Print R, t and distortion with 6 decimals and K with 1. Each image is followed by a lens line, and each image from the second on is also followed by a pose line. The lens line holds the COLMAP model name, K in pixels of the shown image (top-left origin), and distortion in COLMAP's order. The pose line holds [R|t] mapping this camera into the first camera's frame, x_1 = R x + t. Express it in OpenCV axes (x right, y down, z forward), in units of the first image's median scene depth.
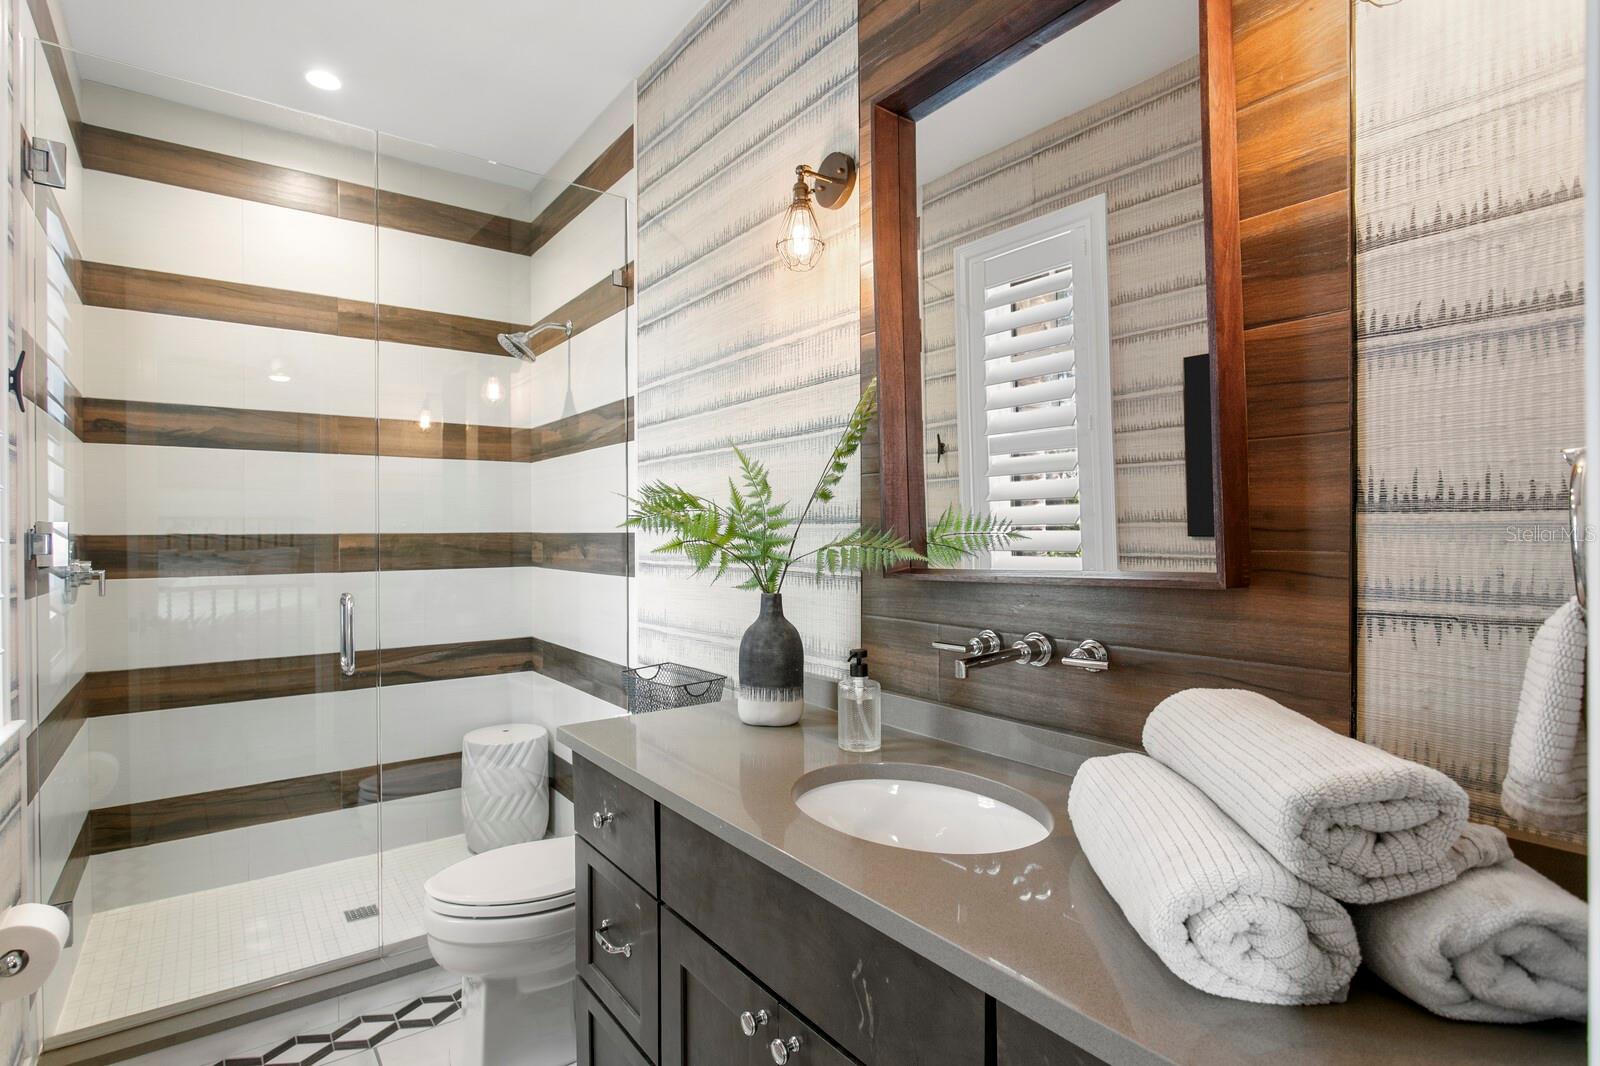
lens RADIAL K [[806.4, 0, 795.1], [0, 806.4, 531.0], [0, 0, 1]] dist [-0.001527, -0.000434]
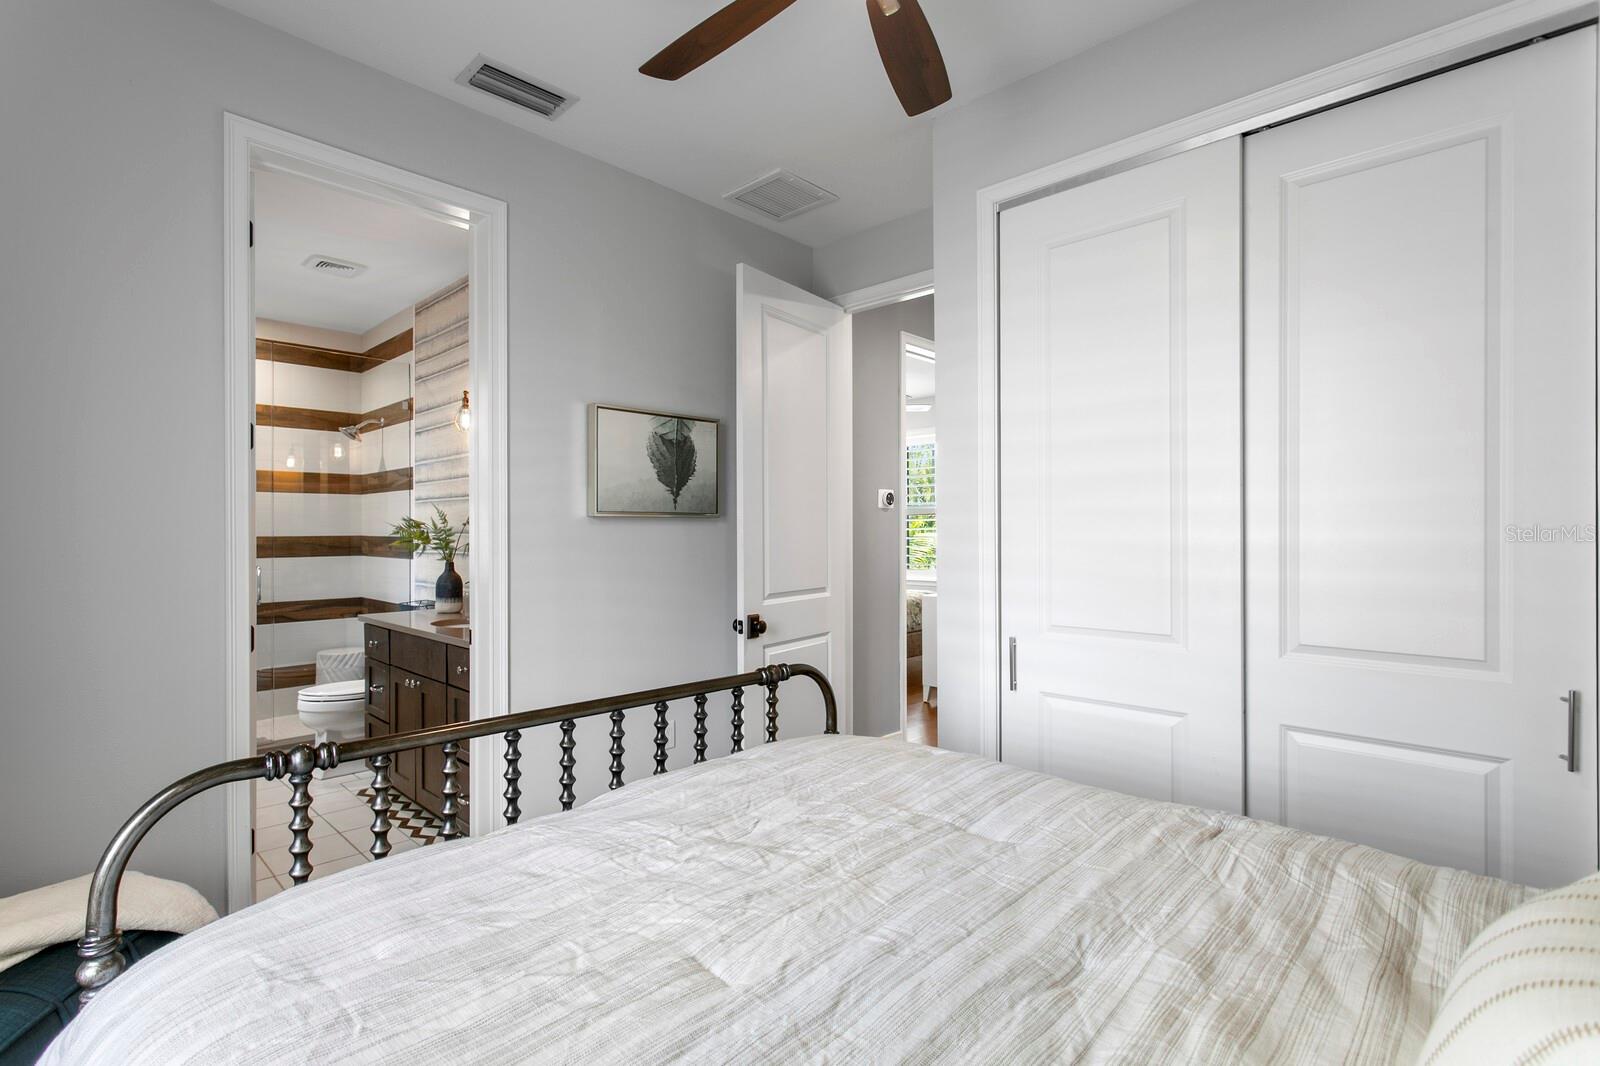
lens RADIAL K [[762.3, 0, 806.1], [0, 762.3, 532.0], [0, 0, 1]] dist [0.012434, -0.001397]
pose [[0.985612, 0.004194, 0.168971, 0.420299], [-0.004131, 0.999991, -0.000726, -0.011865], [-0.168973, 0.000018, 0.985621, -0.974050]]
